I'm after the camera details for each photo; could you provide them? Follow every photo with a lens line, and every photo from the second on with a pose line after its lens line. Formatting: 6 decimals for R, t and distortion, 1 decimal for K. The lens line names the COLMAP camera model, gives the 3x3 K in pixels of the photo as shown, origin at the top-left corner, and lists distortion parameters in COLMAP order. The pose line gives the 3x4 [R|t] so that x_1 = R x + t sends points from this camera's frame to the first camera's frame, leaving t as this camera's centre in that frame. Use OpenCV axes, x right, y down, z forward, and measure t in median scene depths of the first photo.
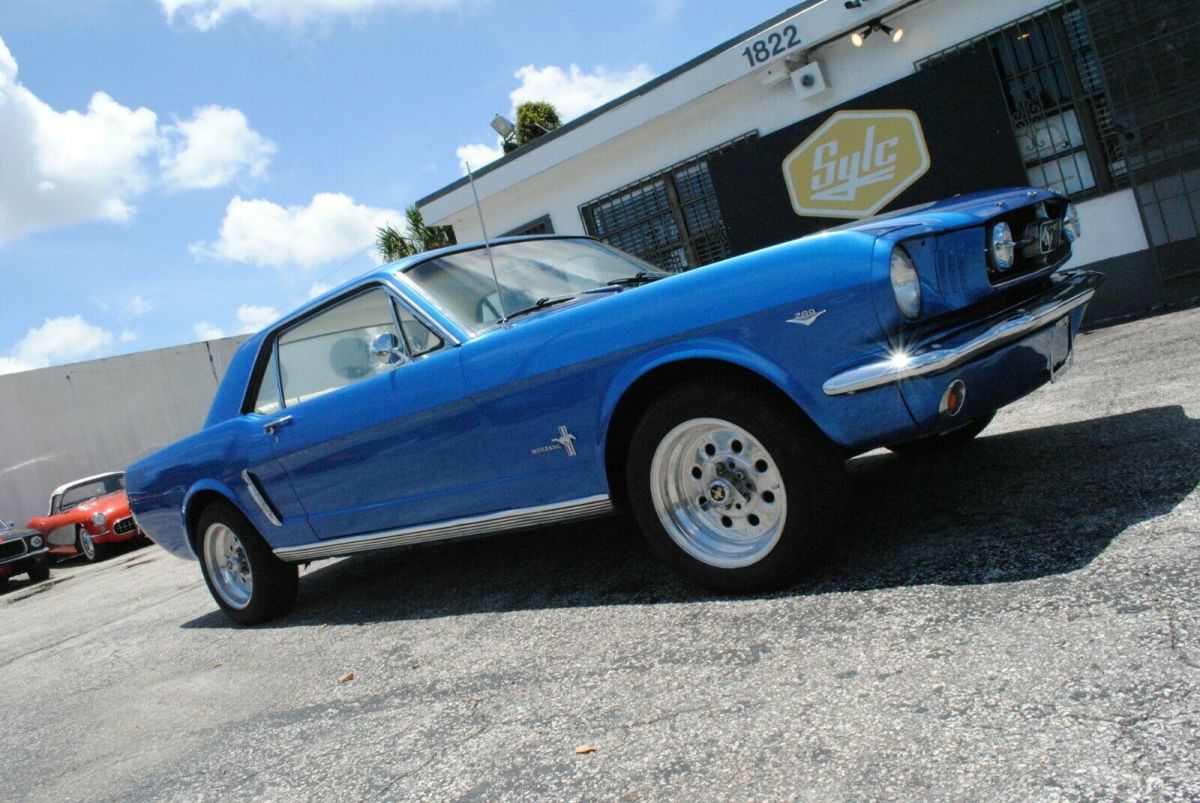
lens RADIAL K [[943.7, 0, 599.6], [0, 943.7, 395.1], [0, 0, 1]] dist [-0.087259, 0.014559]
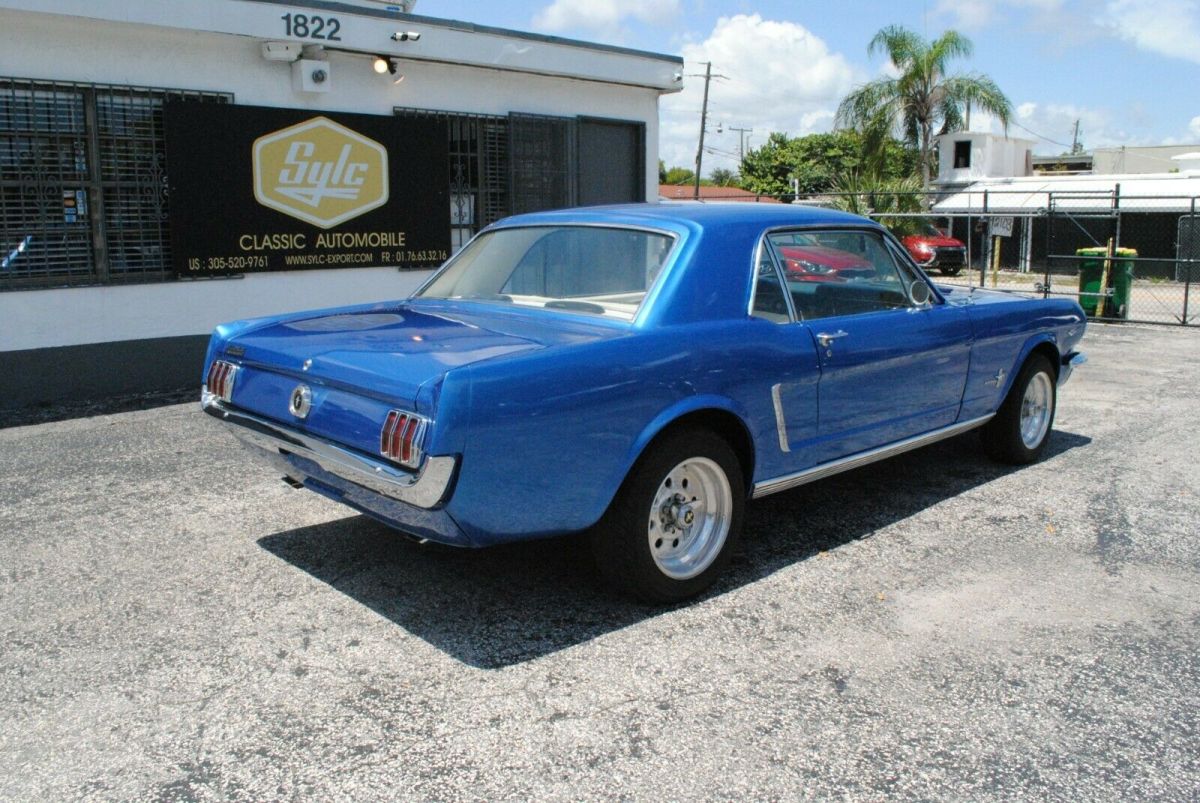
lens RADIAL K [[973.1, 0, 598.7], [0, 973.1, 398.6], [0, 0, 1]] dist [-0.084736, 0.010253]
pose [[0.119500, 0.102103, 0.987570, -0.737138], [-0.002046, 0.994721, -0.102595, 0.107321], [-0.992832, 0.010239, 0.119078, 0.622167]]
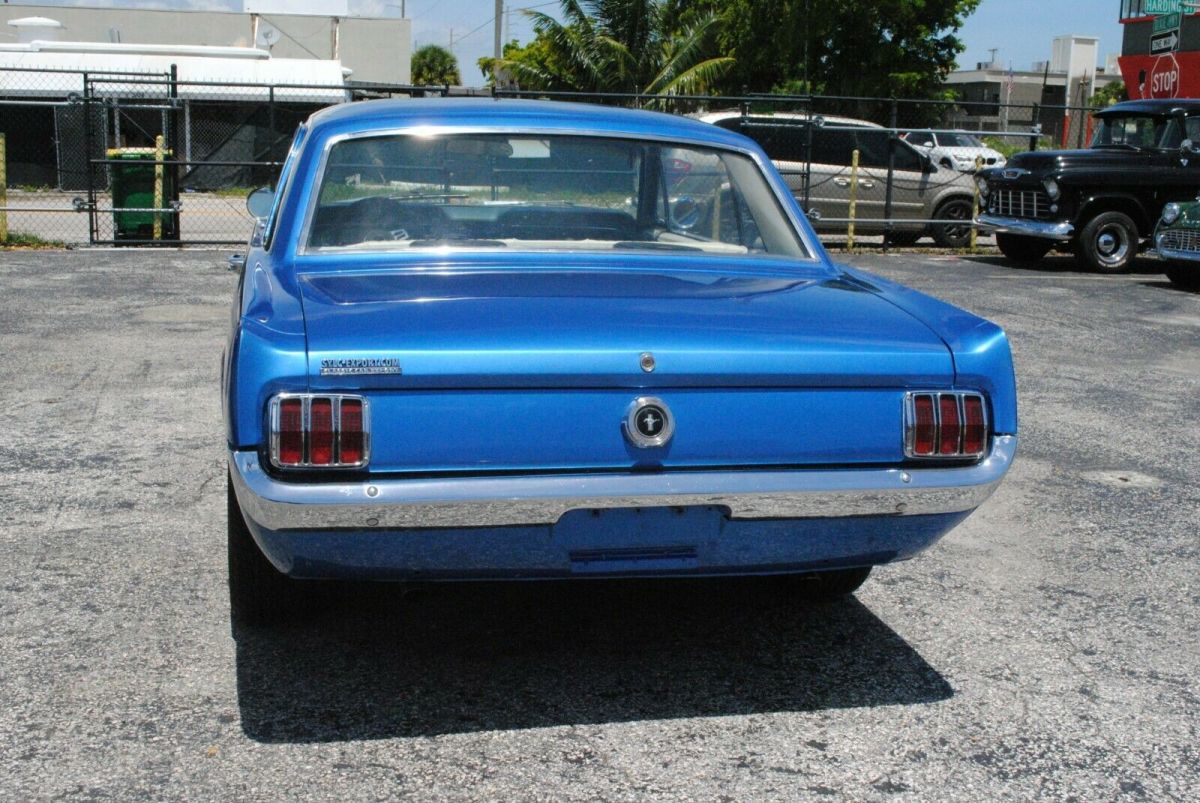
lens RADIAL K [[1389.0, 0, 593.6], [0, 1389.0, 398.9], [0, 0, 1]] dist [-0.063111, 0.055759]
pose [[-0.769351, 0.138236, 0.623691, -0.541045], [0.209309, 0.976962, 0.041657, 0.034537], [-0.603564, 0.162593, -0.780560, 1.145773]]
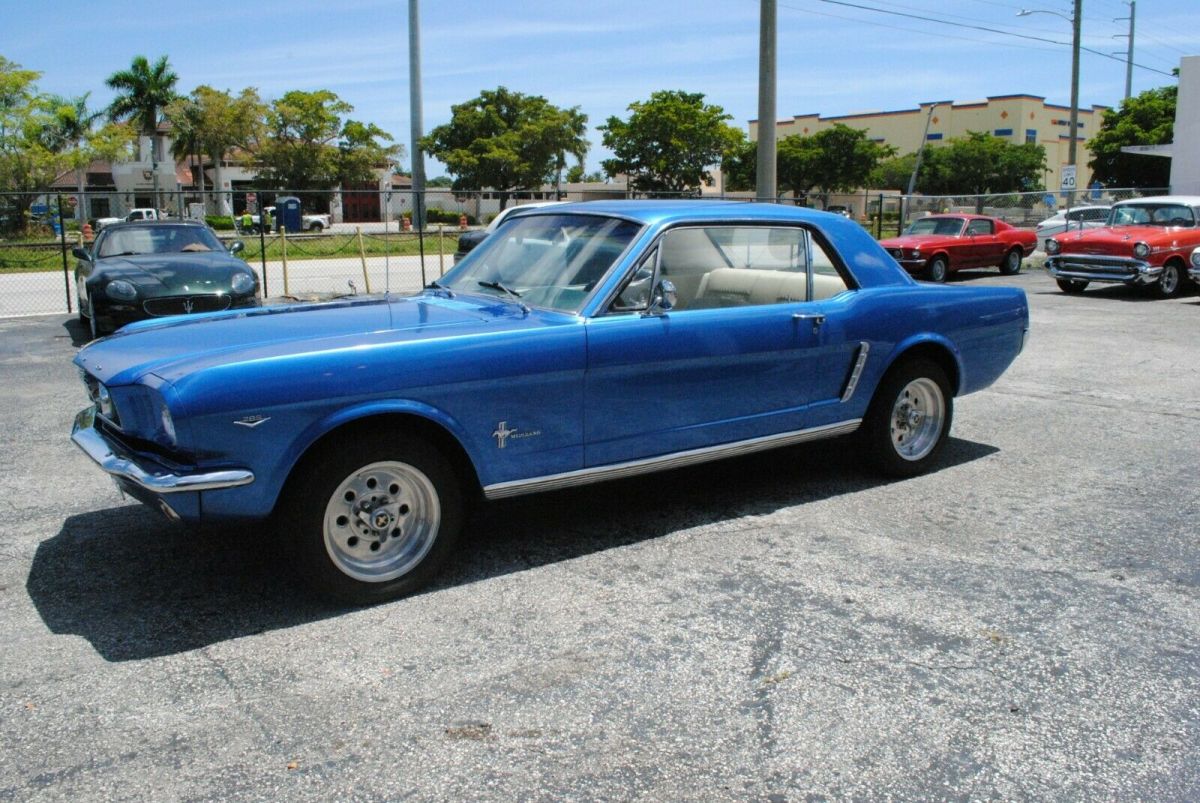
lens RADIAL K [[943.7, 0, 599.6], [0, 943.7, 395.1], [0, 0, 1]] dist [-0.087259, 0.014559]
pose [[-0.276303, 0.452957, -0.847636, 0.531822], [0.059010, 0.888302, 0.455453, -0.271504], [0.959257, 0.075824, -0.272170, 0.784077]]
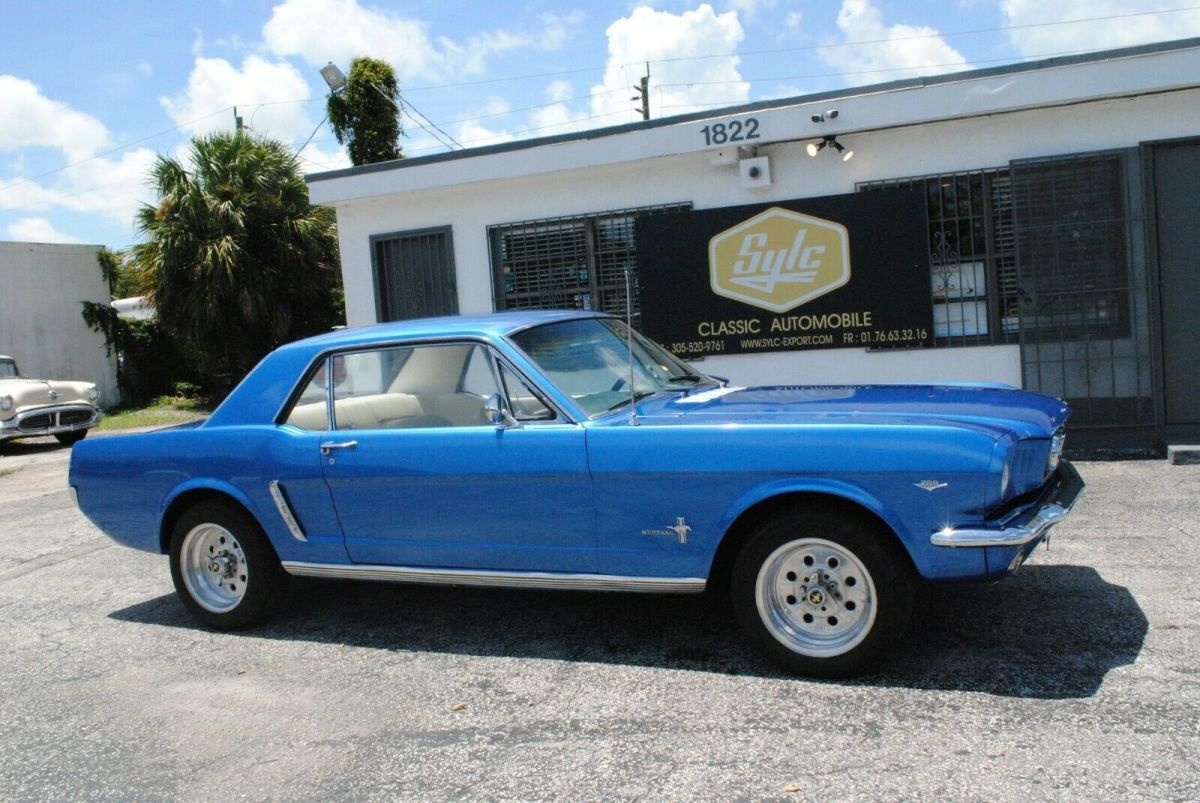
lens RADIAL K [[1061.2, 0, 600.0], [0, 1061.2, 401.5], [0, 0, 1]] dist [-0.080637, 0.020674]
pose [[0.946518, 0.188293, 0.262009, -0.213841], [-0.188457, 0.981770, -0.024741, -0.024506], [-0.261891, -0.025959, 0.964748, -0.109299]]
